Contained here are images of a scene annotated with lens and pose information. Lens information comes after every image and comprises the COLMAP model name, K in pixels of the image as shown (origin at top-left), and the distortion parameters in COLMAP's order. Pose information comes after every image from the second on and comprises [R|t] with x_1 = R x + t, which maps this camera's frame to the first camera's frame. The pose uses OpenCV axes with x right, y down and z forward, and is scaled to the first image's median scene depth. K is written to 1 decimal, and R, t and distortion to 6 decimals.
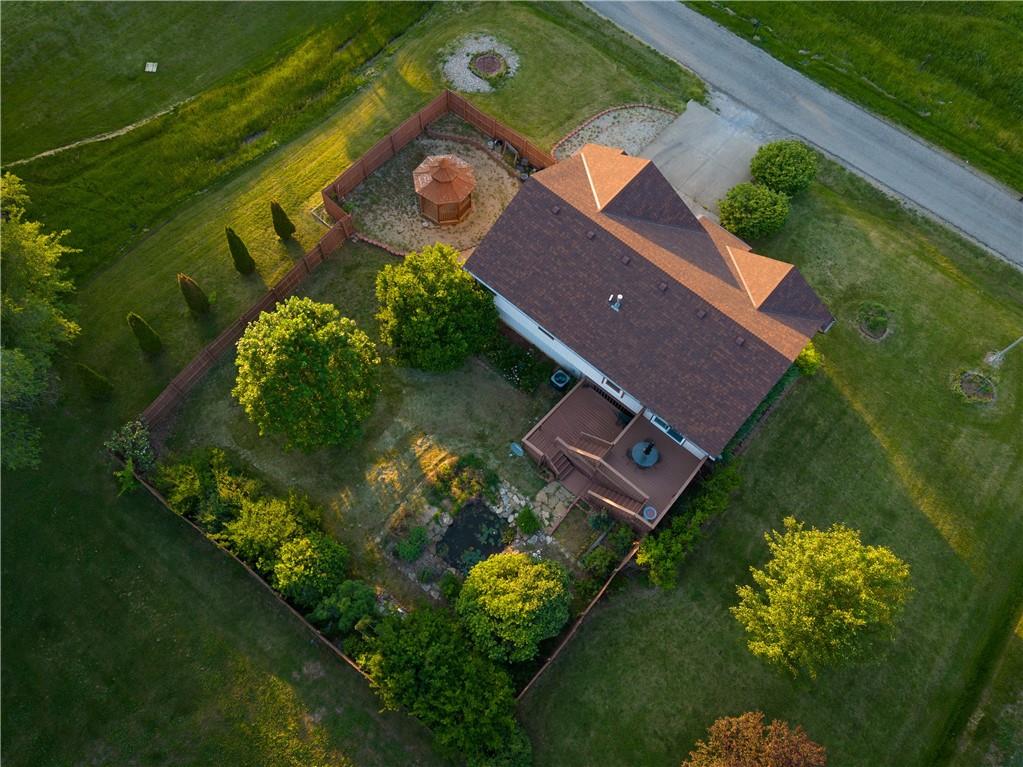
lens RADIAL K [[777.1, 0, 511.5], [0, 777.1, 383.5], [0, 0, 1]] dist [0.059627, -0.053479]
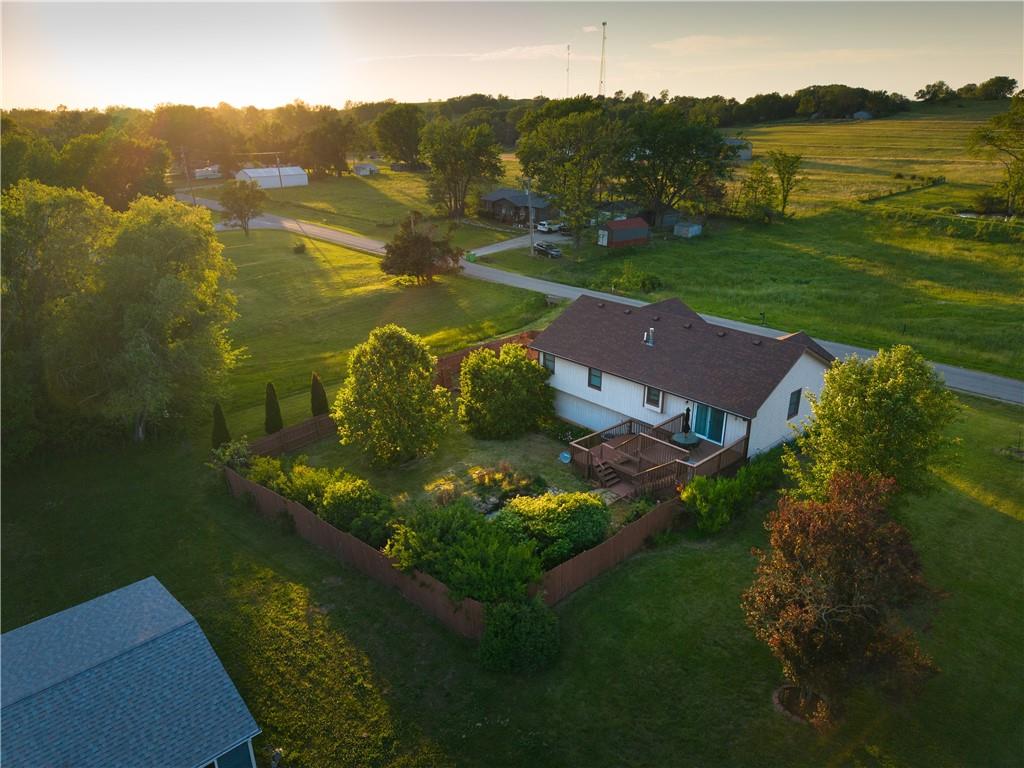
lens RADIAL K [[680.6, 0, 512.0], [0, 680.6, 384.0], [0, 0, 1]] dist [0.088813, -0.124868]
pose [[0.989490, -0.012207, -0.144087, 0.066532], [-0.090834, 0.722836, -0.685023, 0.620932], [0.112513, 0.690911, 0.714130, 0.234353]]
